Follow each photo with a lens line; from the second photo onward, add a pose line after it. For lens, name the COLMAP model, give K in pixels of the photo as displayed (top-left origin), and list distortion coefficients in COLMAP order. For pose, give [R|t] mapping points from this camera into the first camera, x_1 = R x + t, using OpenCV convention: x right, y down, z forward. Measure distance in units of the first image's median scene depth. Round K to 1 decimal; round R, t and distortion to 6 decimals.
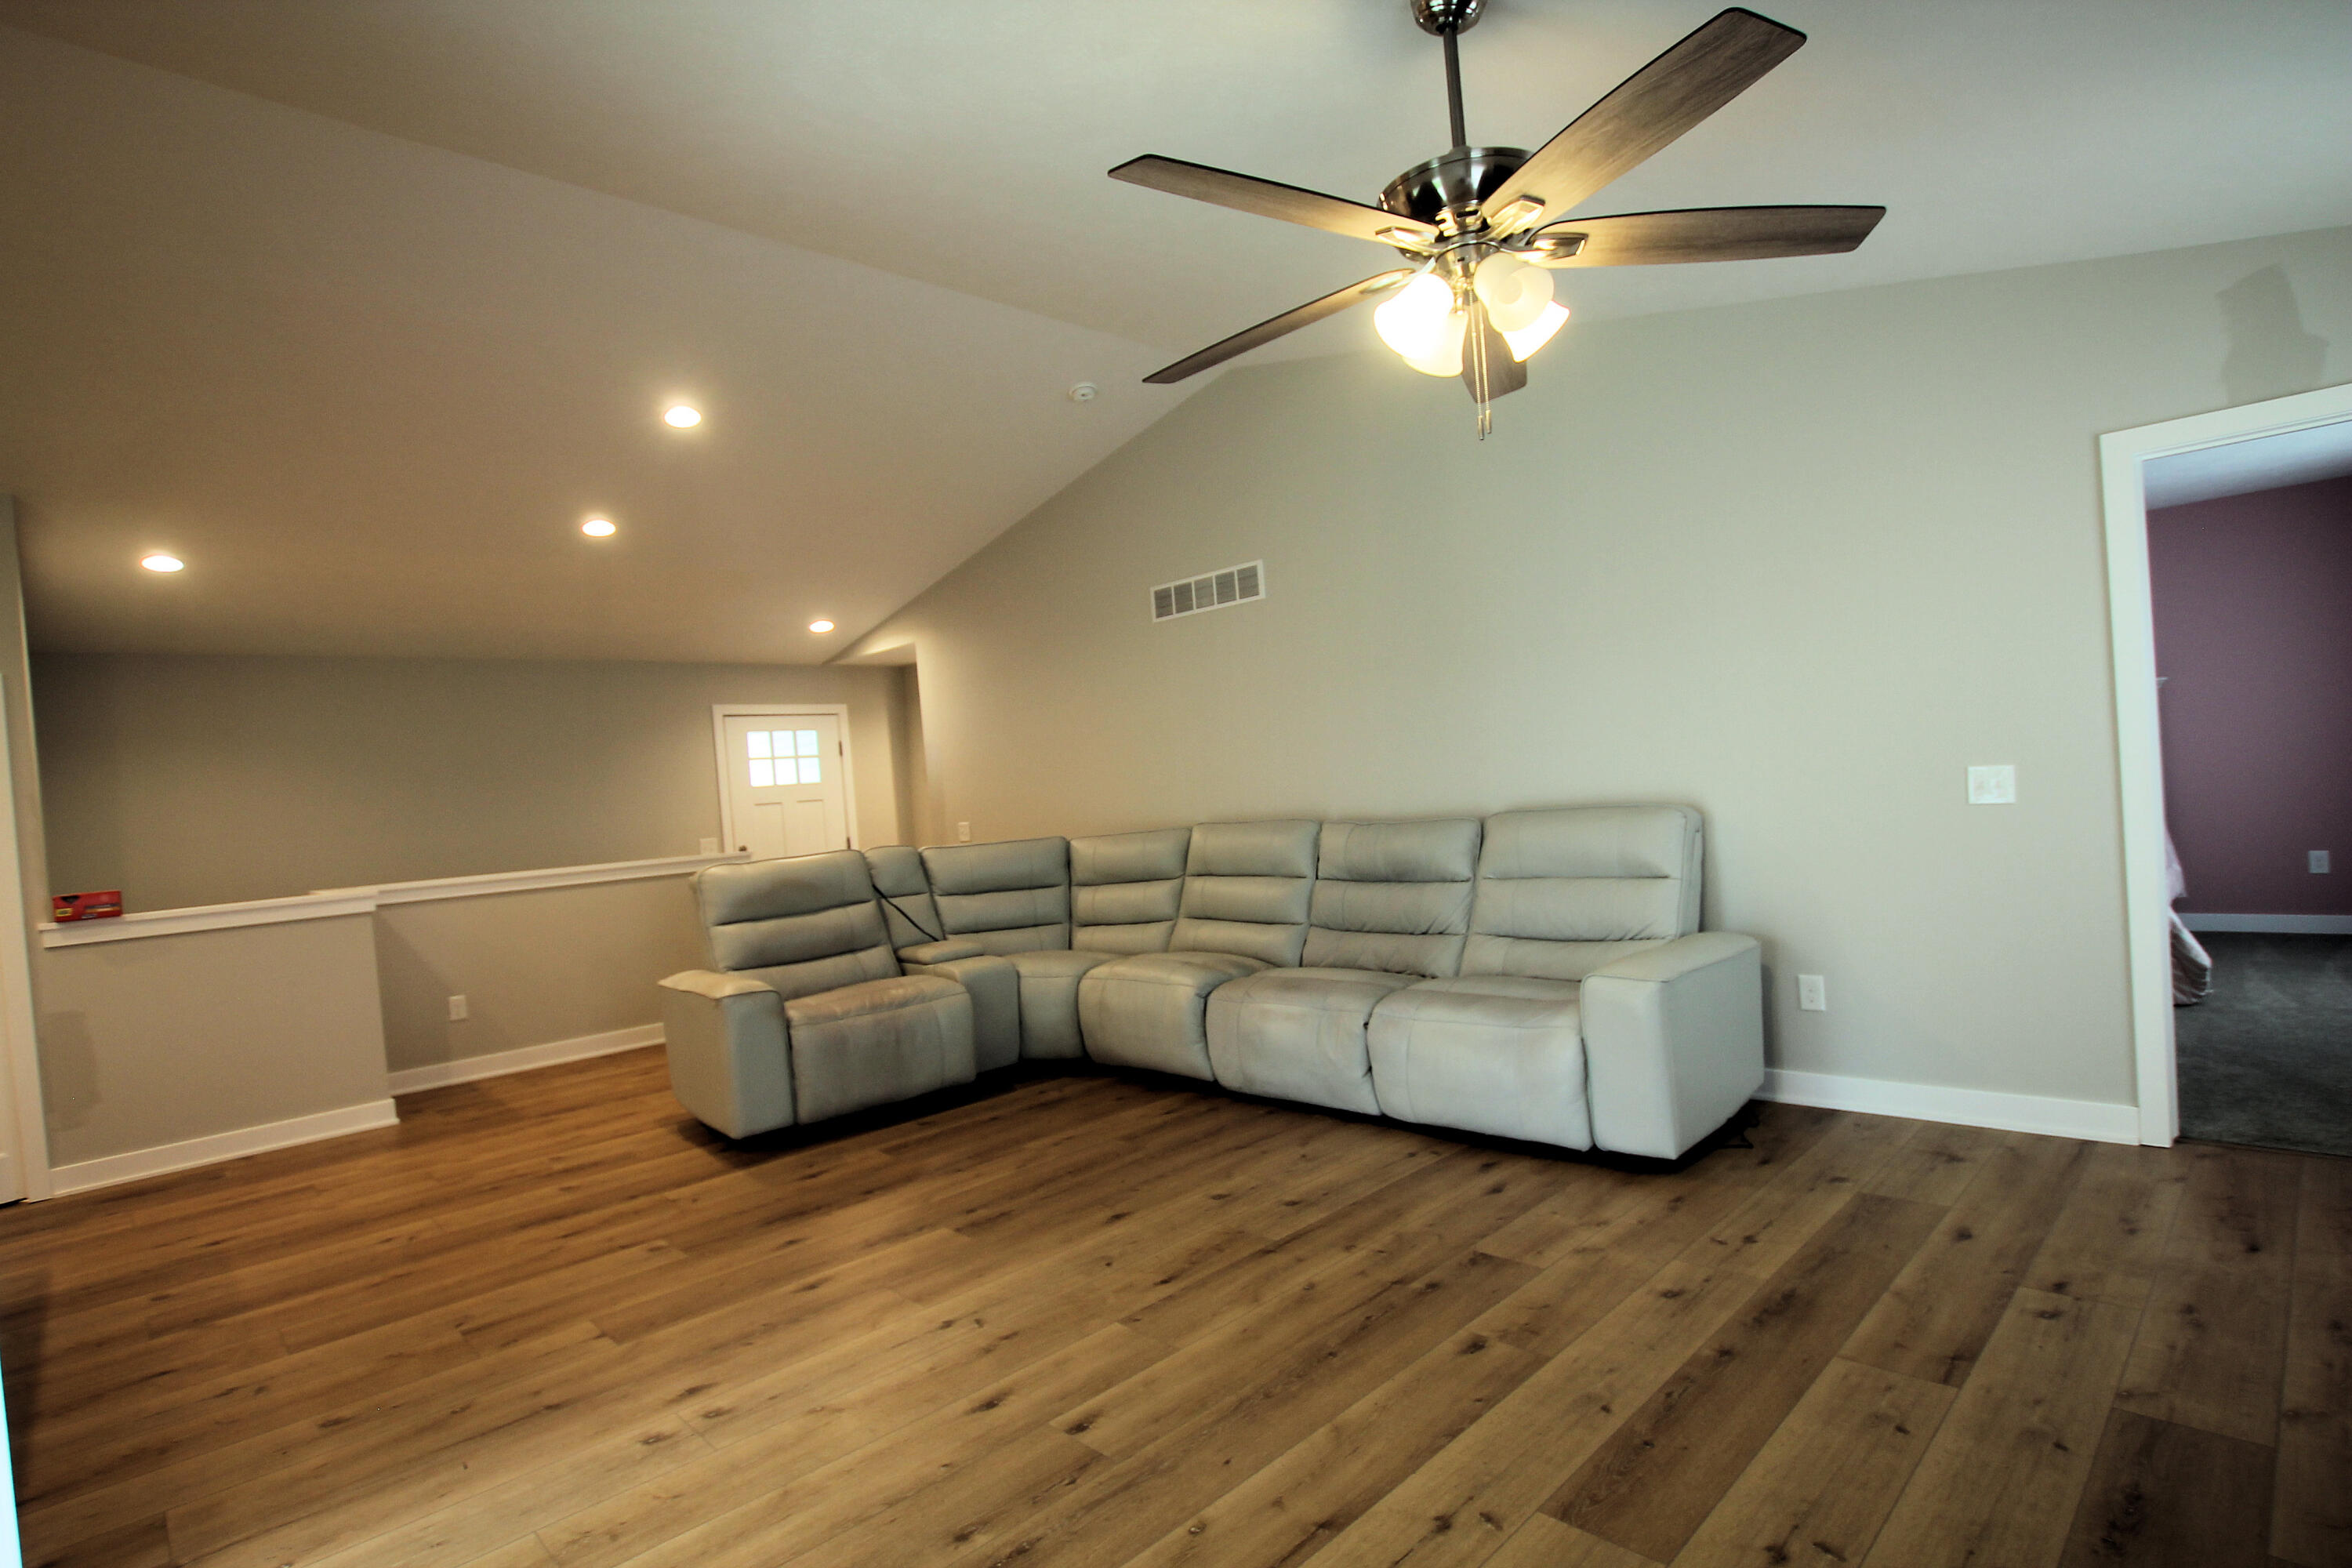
lens RADIAL K [[1165.9, 0, 1184.6], [0, 1165.9, 815.2], [0, 0, 1]] dist [-0.022375, 0.000002]
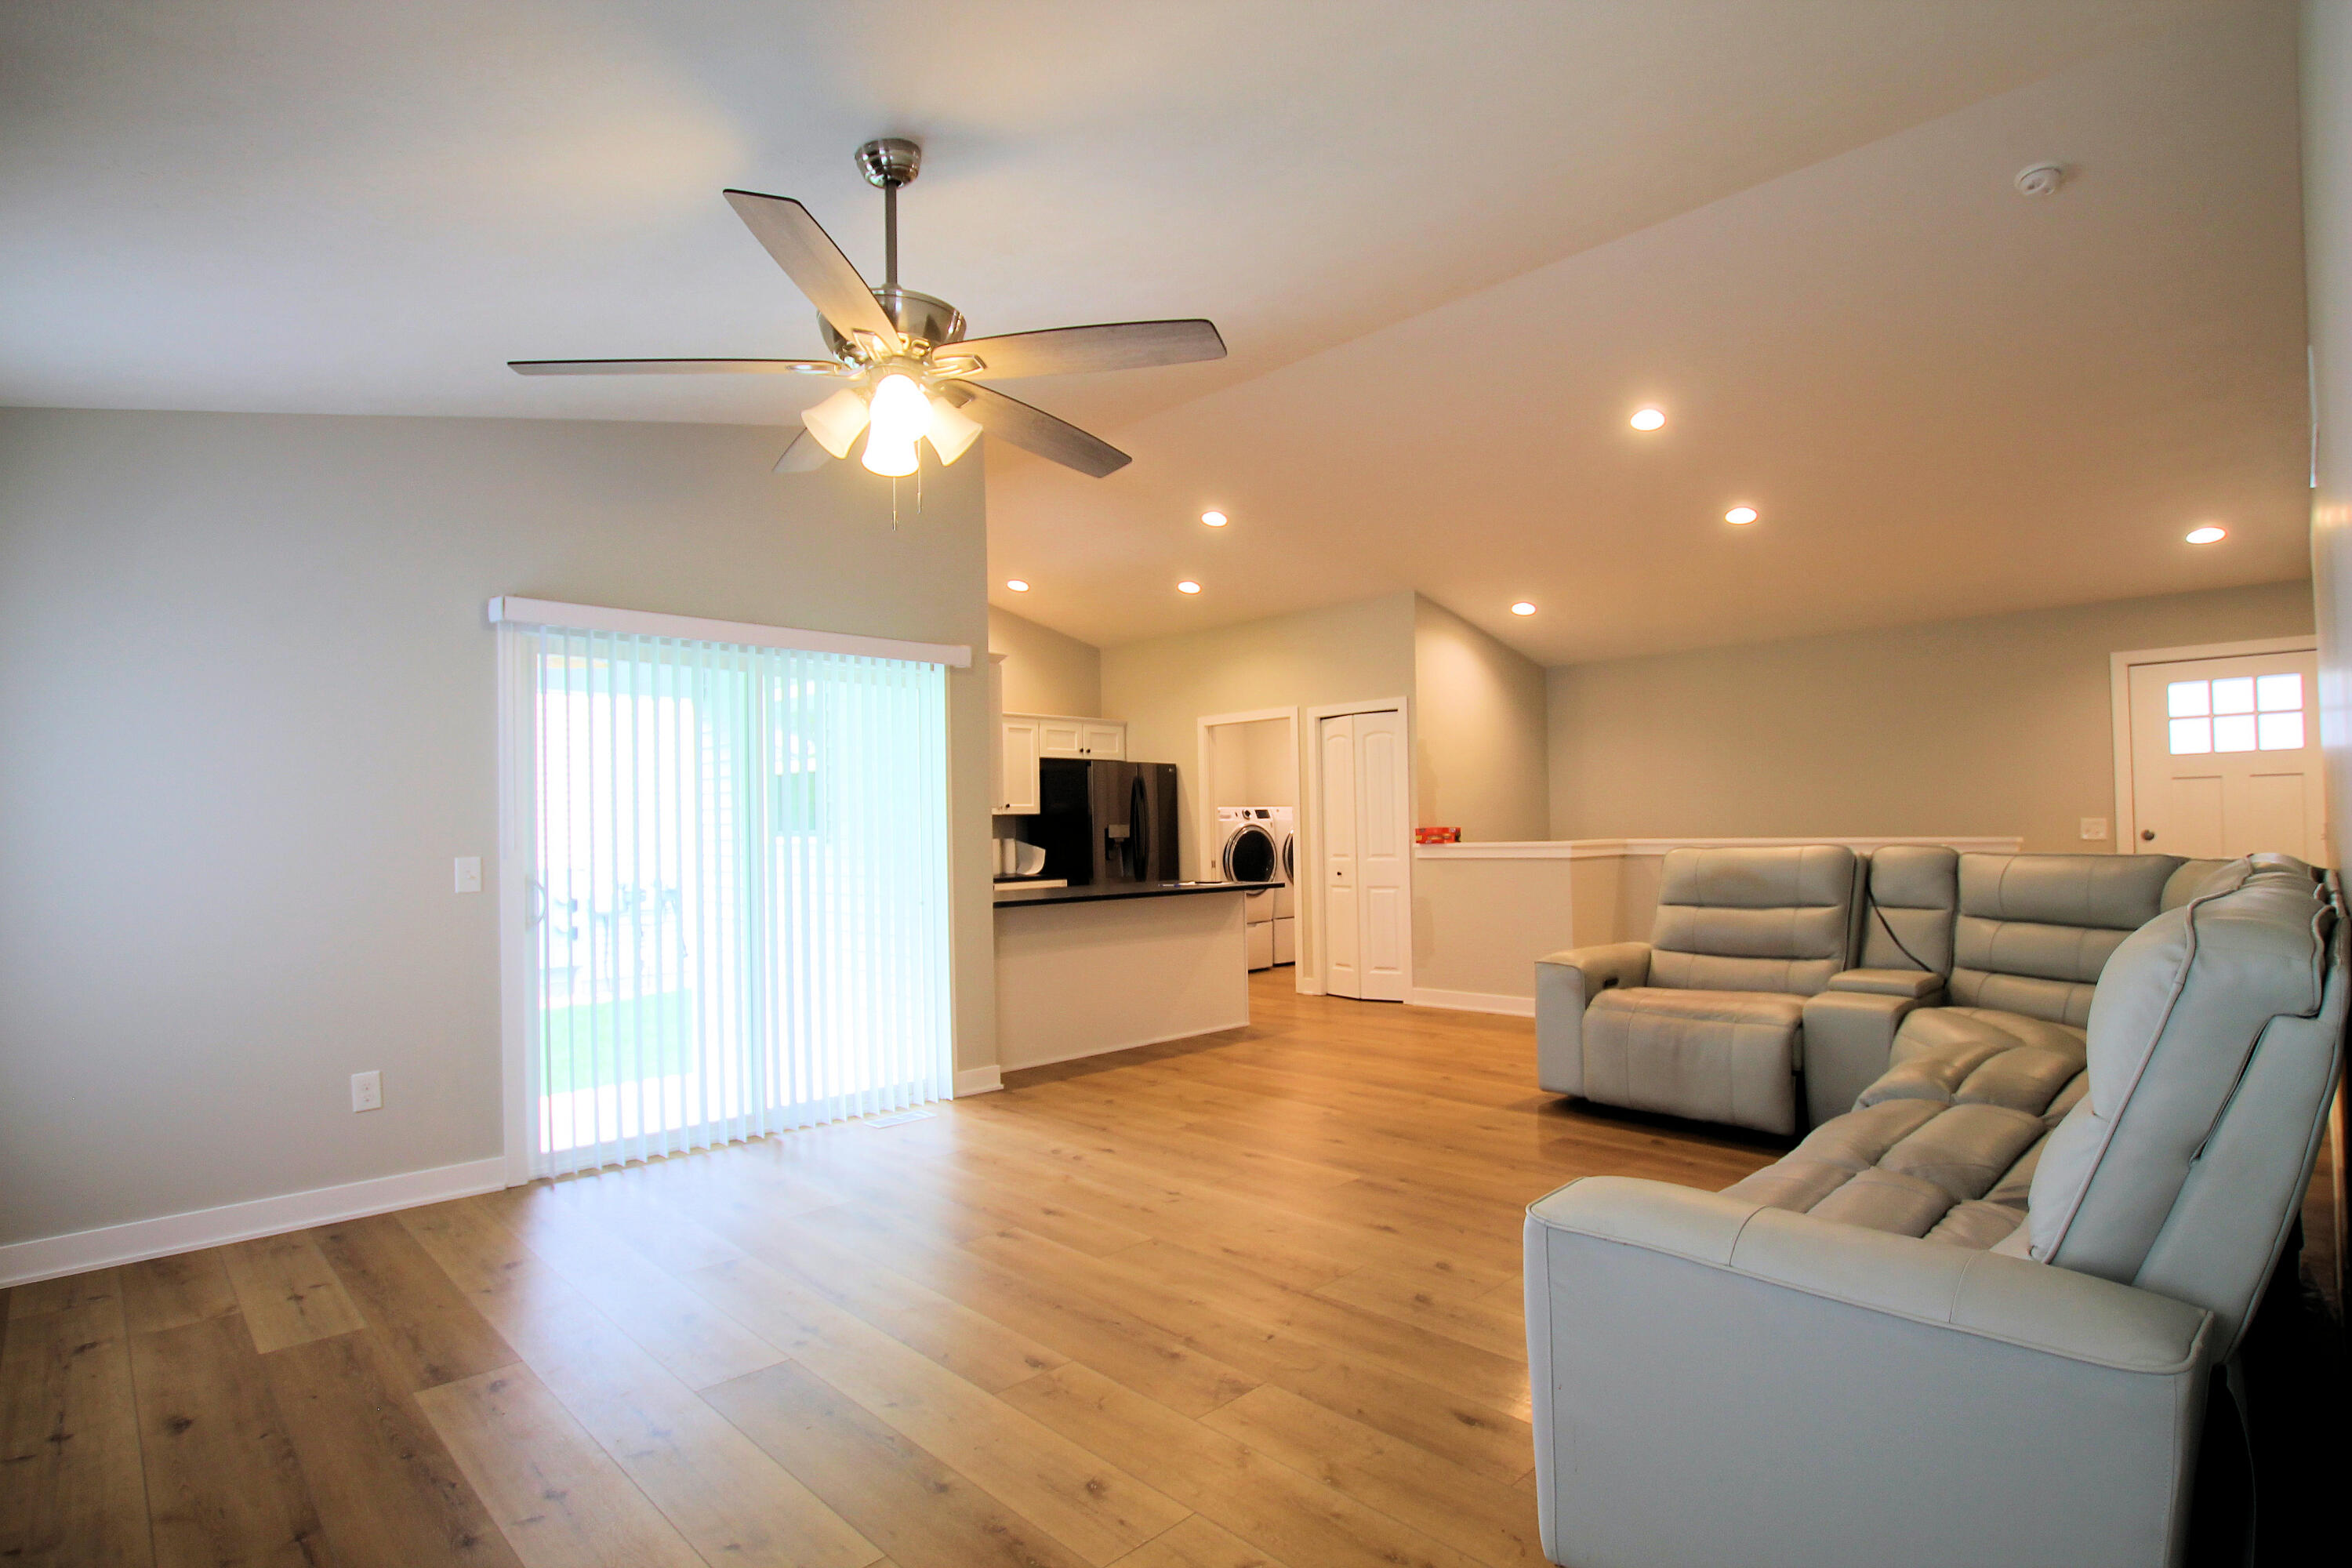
lens RADIAL K [[1165.9, 0, 1184.6], [0, 1165.9, 815.2], [0, 0, 1]] dist [-0.022375, 0.000002]
pose [[-0.004649, 0.065145, -0.997865, 1.028694], [-0.002557, 0.997872, 0.065157, -0.084759], [0.999986, 0.002854, -0.004472, 0.926364]]
